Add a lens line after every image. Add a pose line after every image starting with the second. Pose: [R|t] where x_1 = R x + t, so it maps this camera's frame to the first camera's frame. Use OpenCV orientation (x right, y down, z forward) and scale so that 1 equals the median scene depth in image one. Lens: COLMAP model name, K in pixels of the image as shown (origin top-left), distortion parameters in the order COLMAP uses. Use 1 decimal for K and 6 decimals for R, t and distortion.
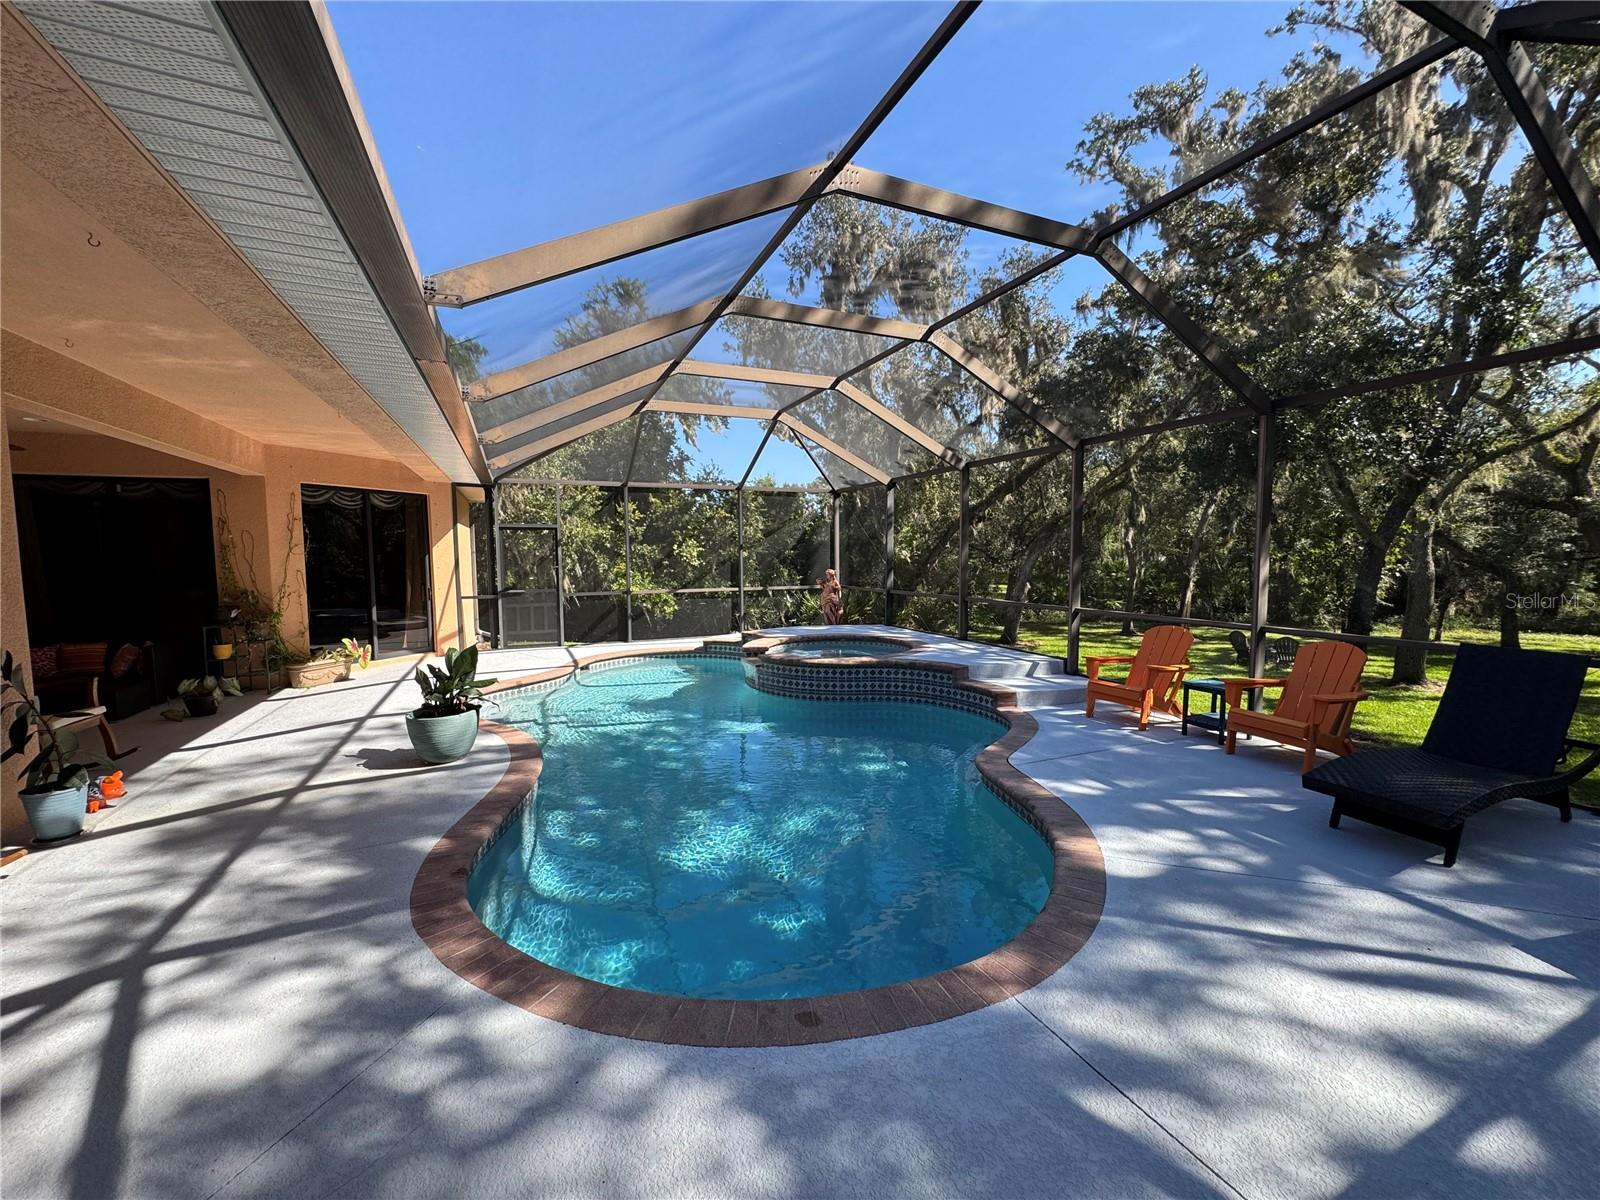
lens RADIAL K [[640.9, 0, 800.0], [0, 640.9, 600.0], [0, 0, 1]] dist [0.001996, 0.000084]
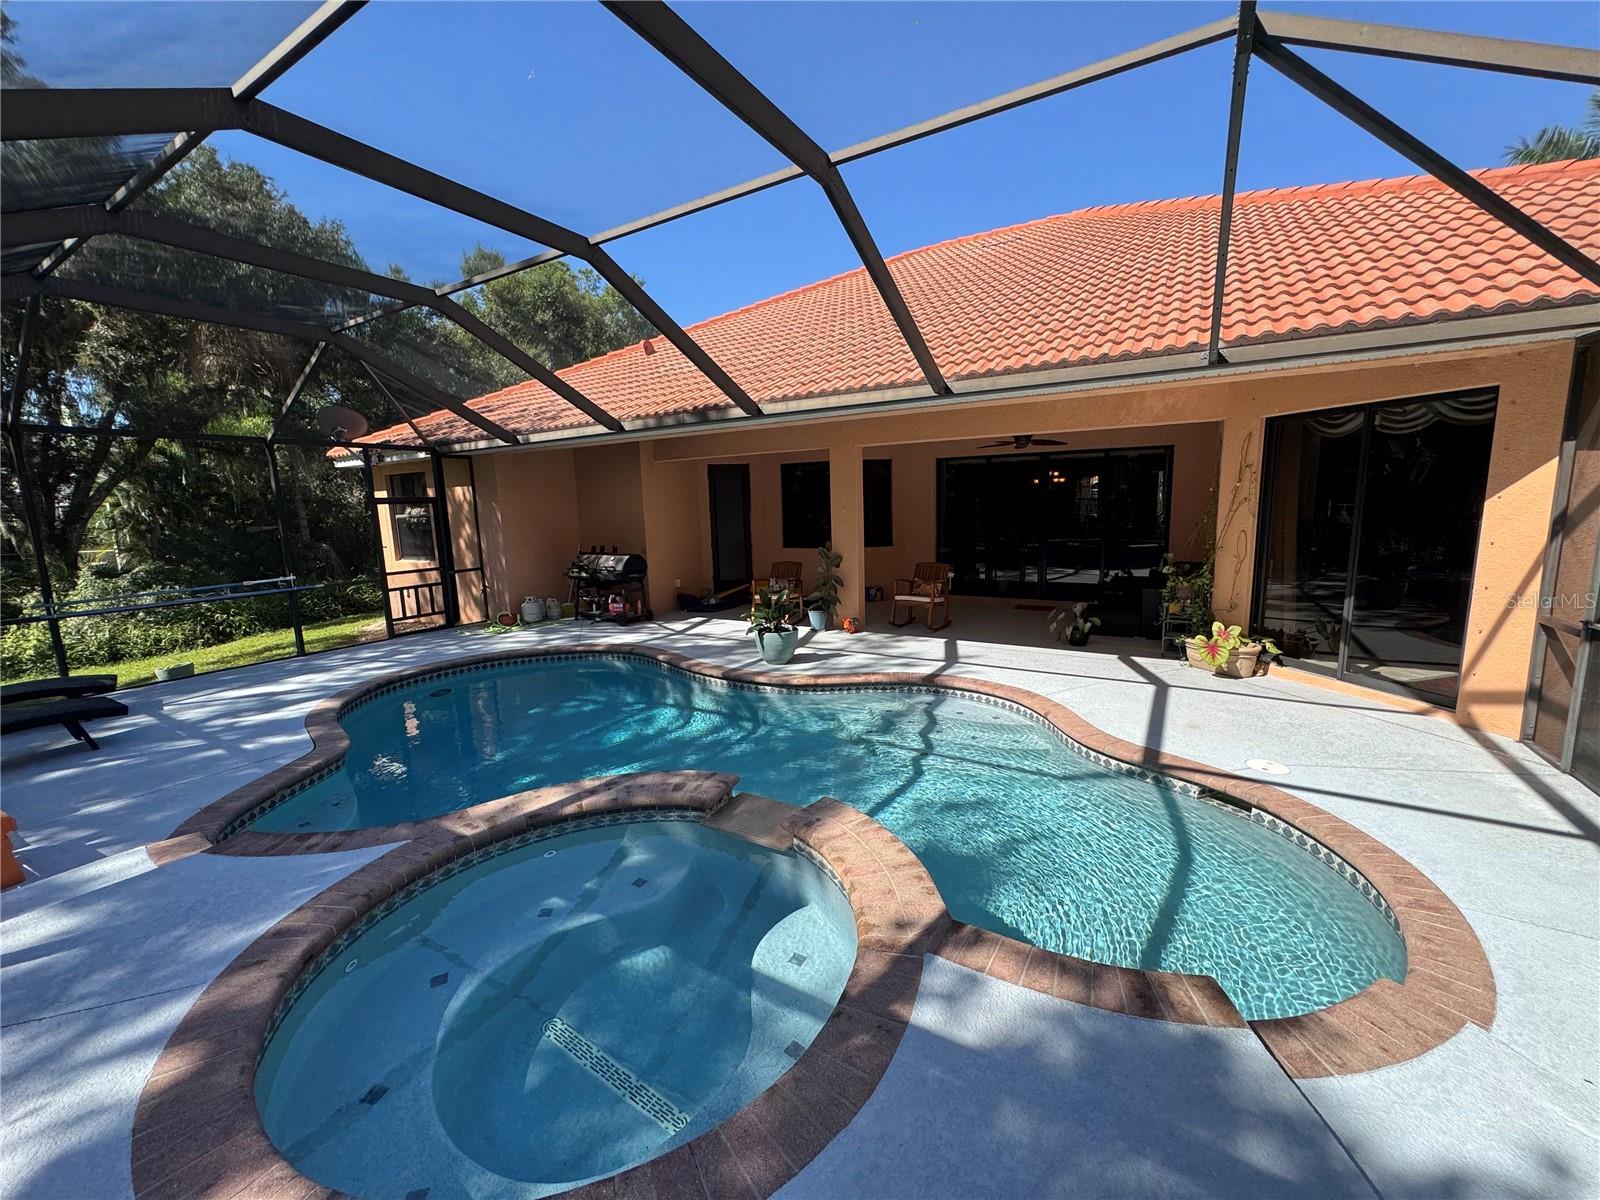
lens RADIAL K [[640.9, 0, 800.0], [0, 640.9, 600.0], [0, 0, 1]] dist [0.001996, 0.000084]
pose [[-0.820545, 0.119432, -0.558965, 0.226771], [-0.006194, 0.976011, 0.217633, -0.223477], [0.571548, 0.182040, -0.800122, 2.251843]]
